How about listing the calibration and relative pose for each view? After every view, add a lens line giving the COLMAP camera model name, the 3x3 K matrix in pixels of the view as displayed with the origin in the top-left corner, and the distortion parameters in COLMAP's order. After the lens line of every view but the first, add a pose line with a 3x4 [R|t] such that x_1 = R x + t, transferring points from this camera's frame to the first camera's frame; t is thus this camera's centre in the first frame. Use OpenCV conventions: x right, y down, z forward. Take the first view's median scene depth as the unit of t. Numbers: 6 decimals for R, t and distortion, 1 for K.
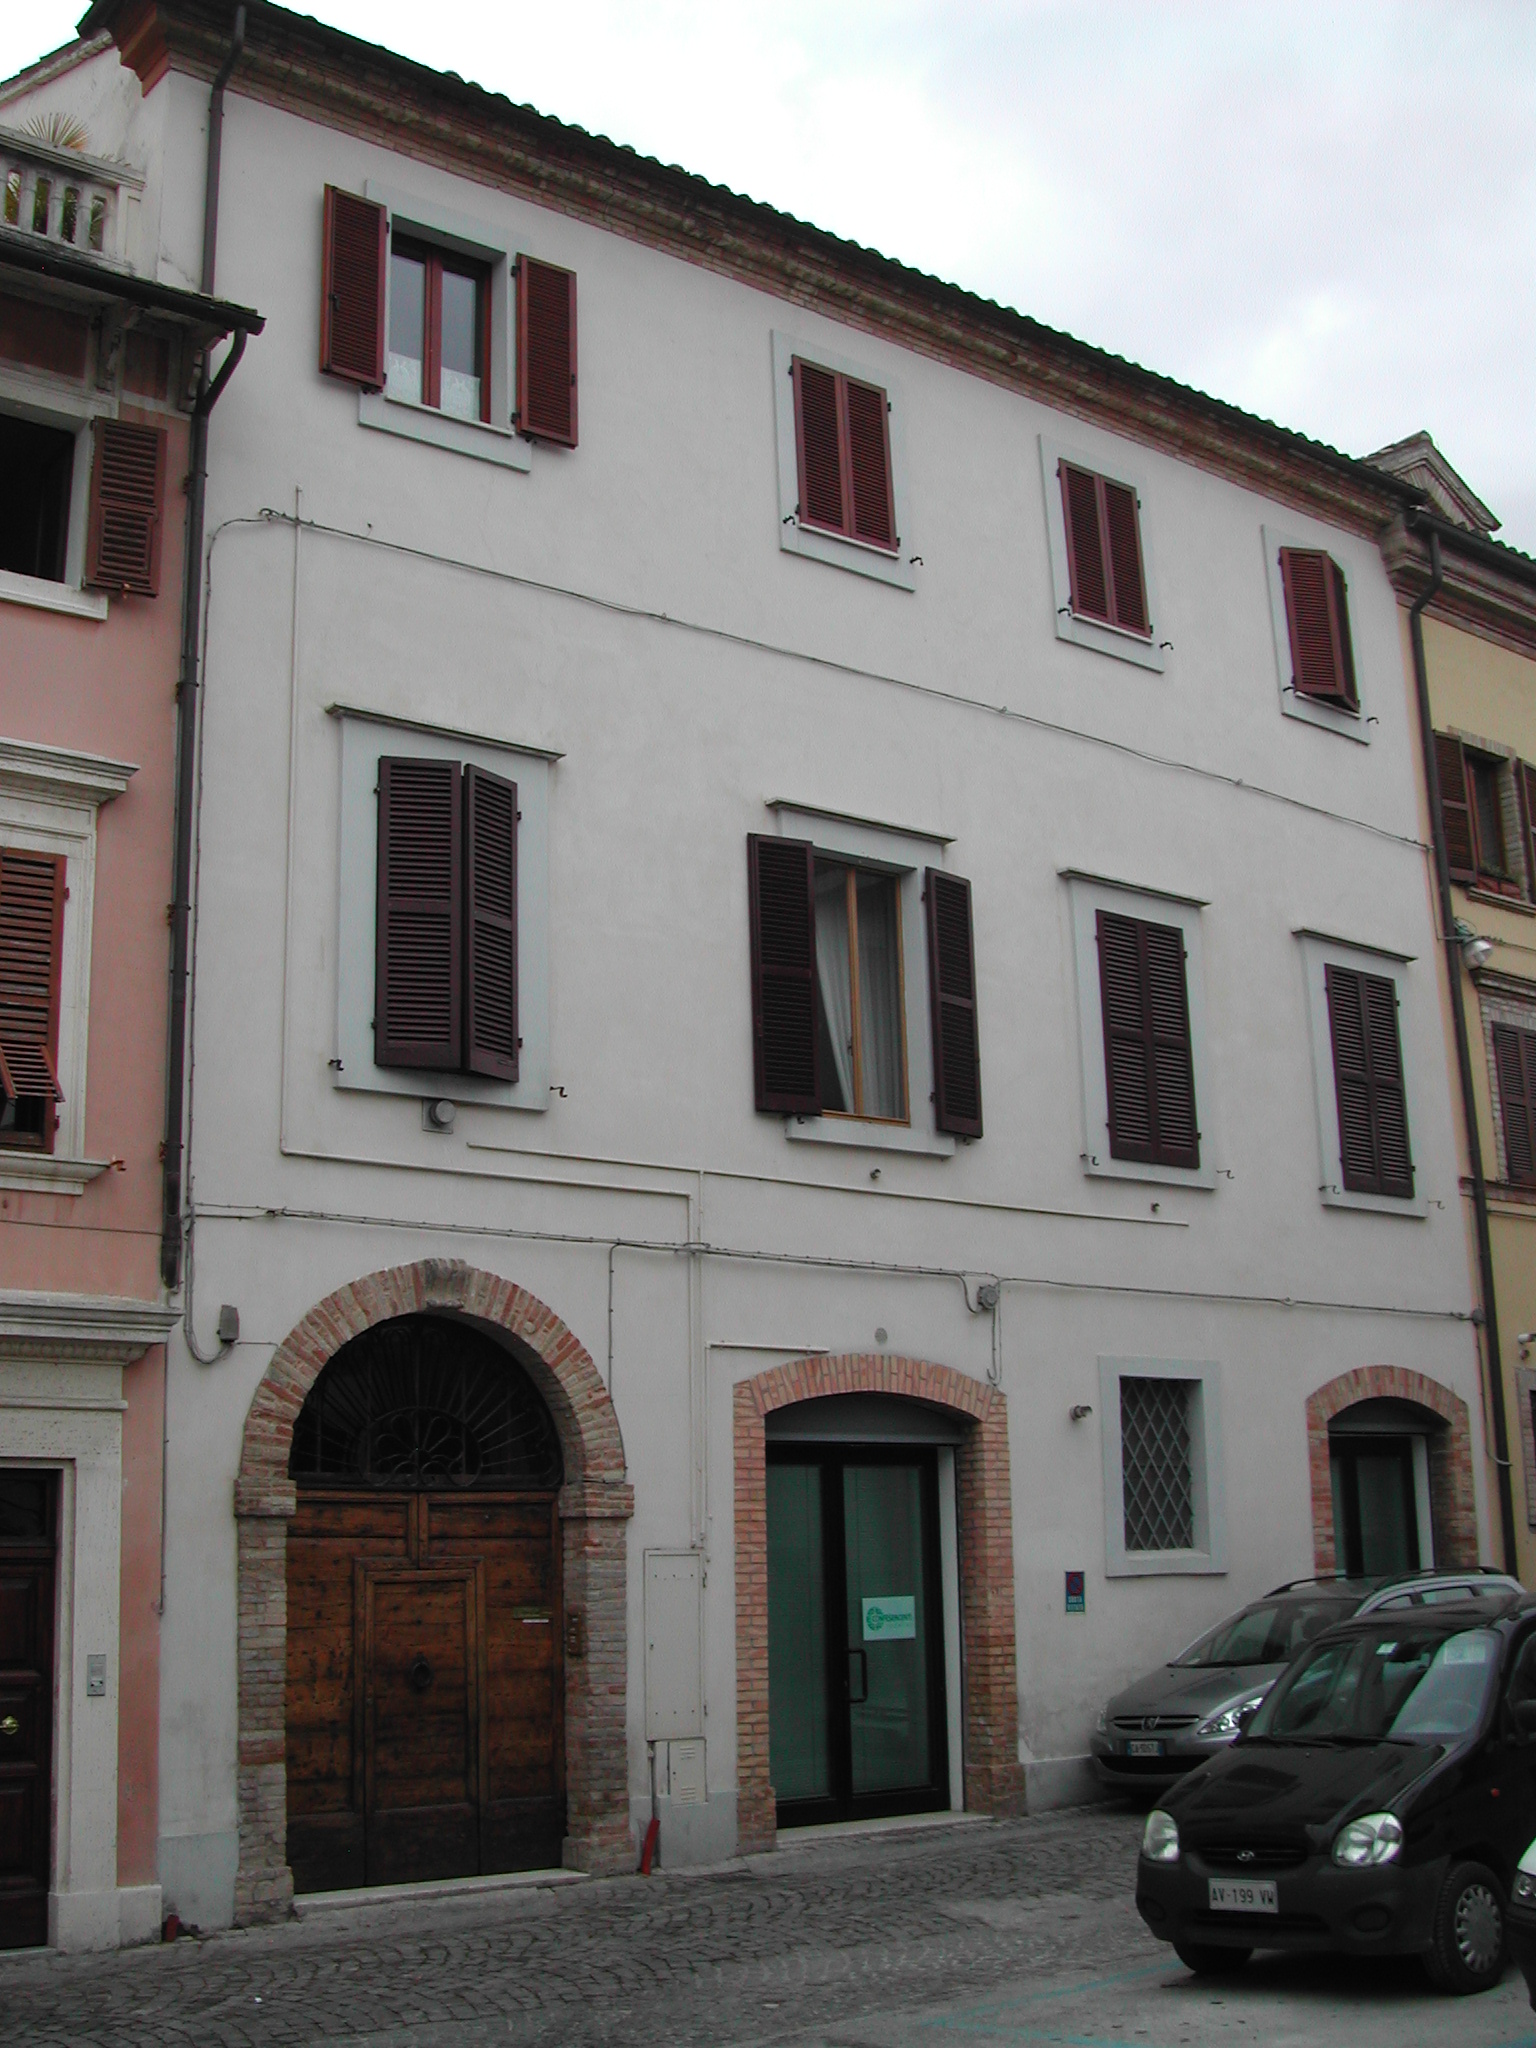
lens RADIAL K [[2339.8, 0, 774.5], [0, 2339.8, 1035.9], [0, 0, 1]] dist [-0.131537, 0.000000]
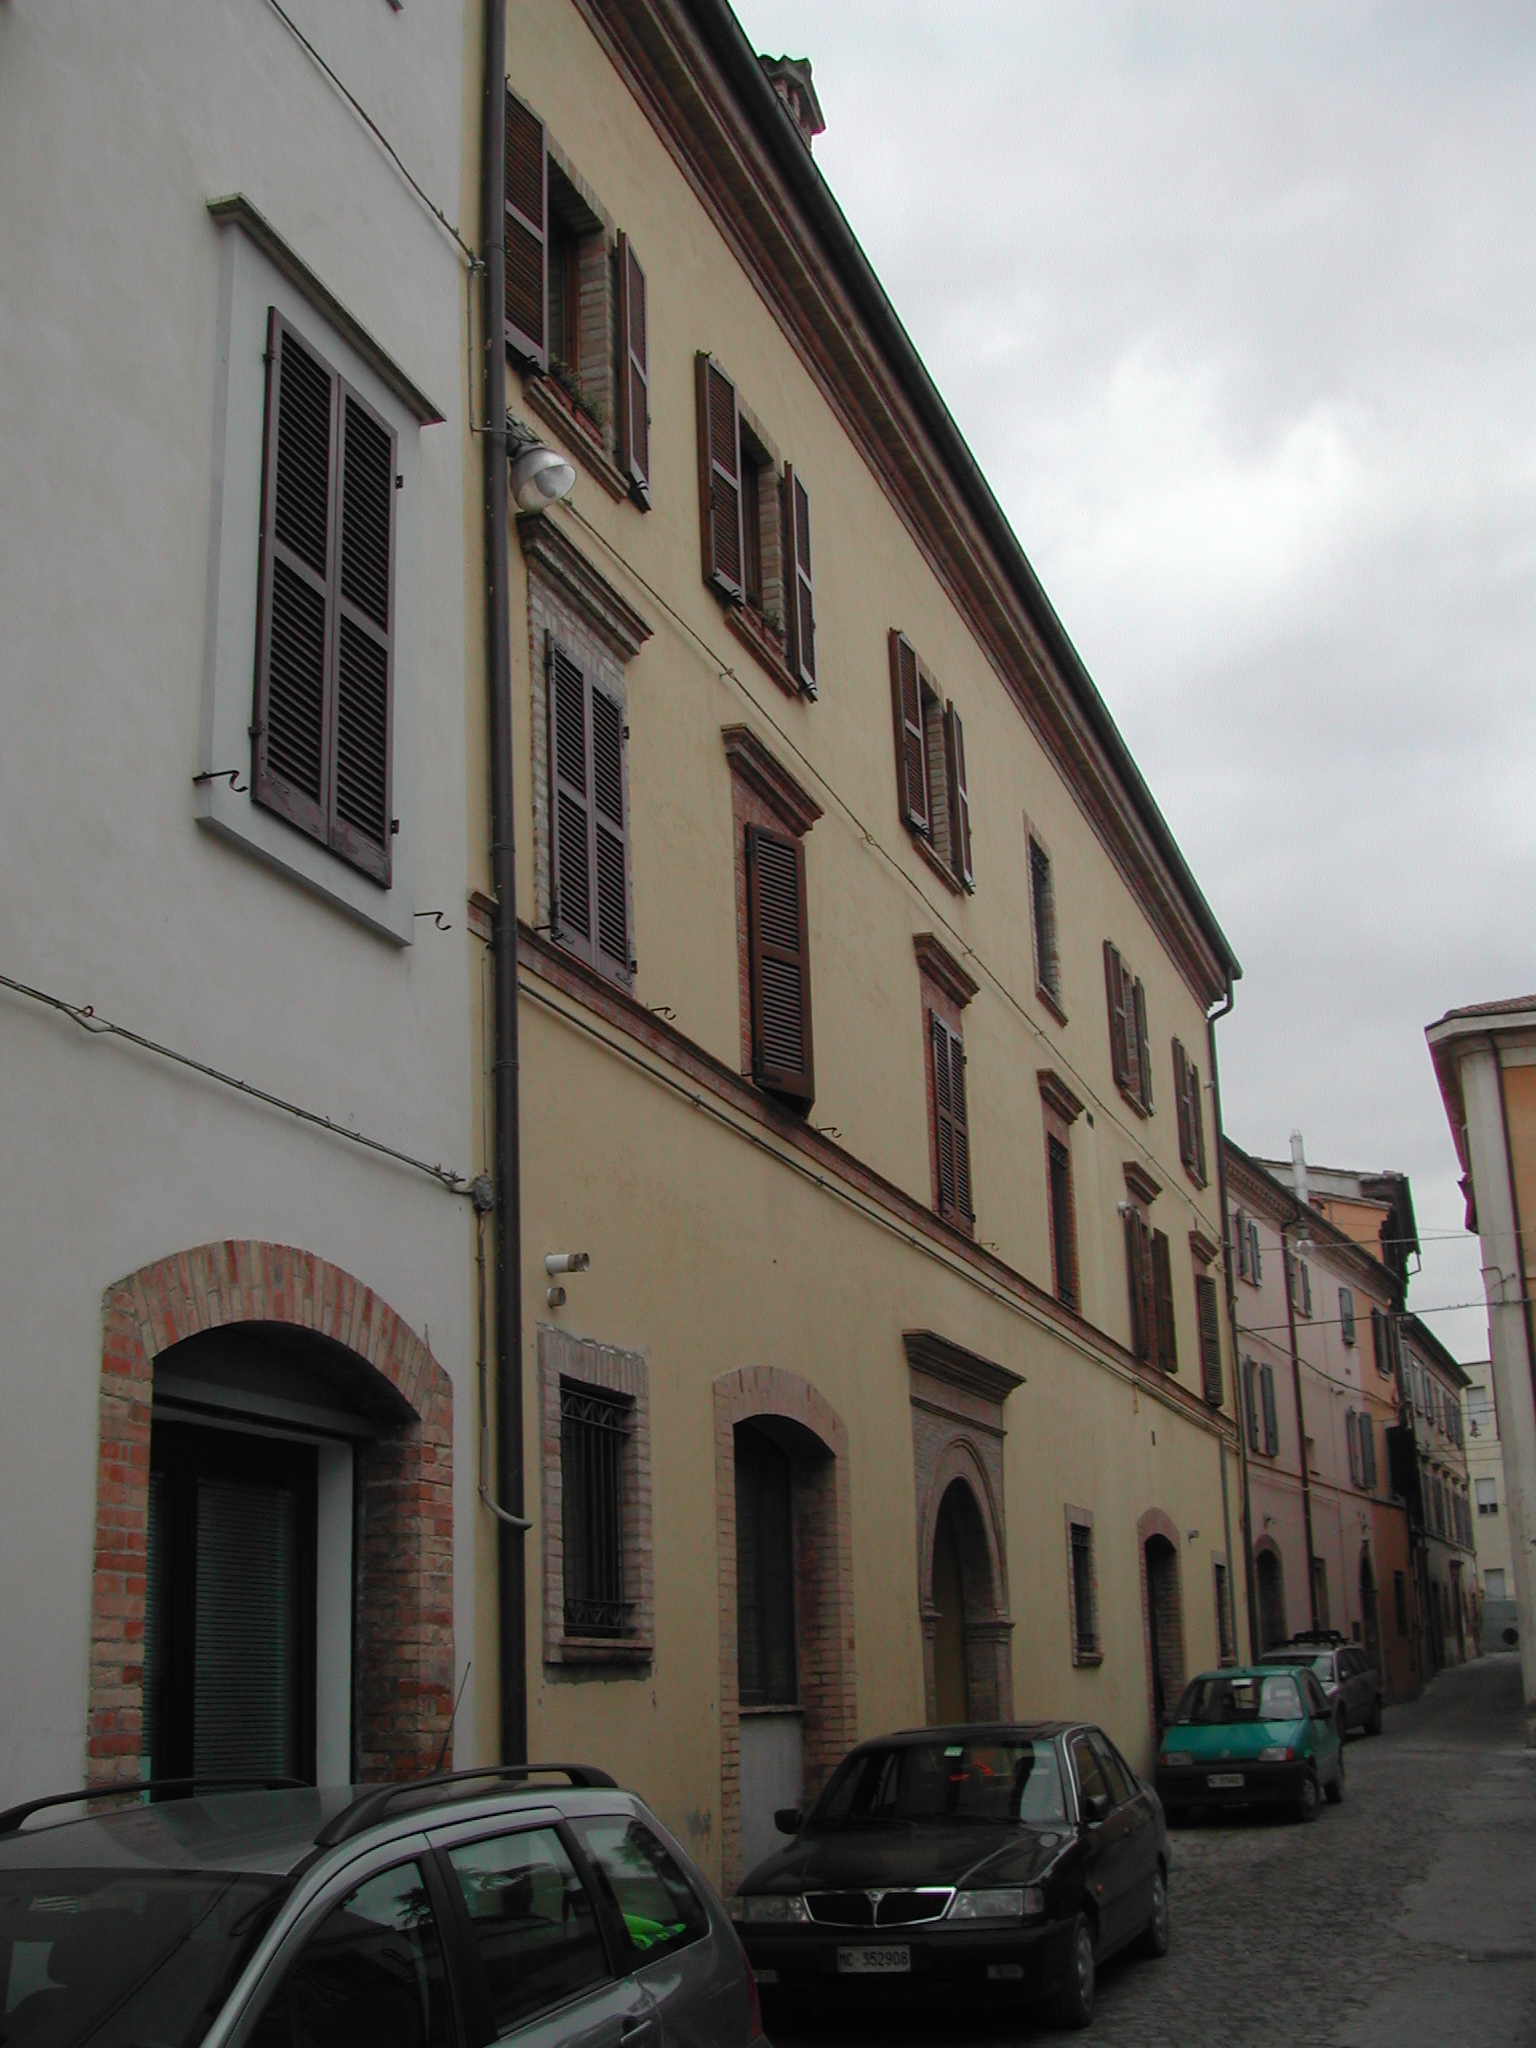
lens RADIAL K [[2339.8, 0, 761.7], [0, 2339.8, 1037.9], [0, 0, 1]] dist [-0.131537, 0.000000]
pose [[0.853516, 0.142811, 0.501115, 0.122098], [-0.108338, 0.989329, -0.097421, 0.134033], [-0.509680, 0.028860, 0.859880, 0.596263]]
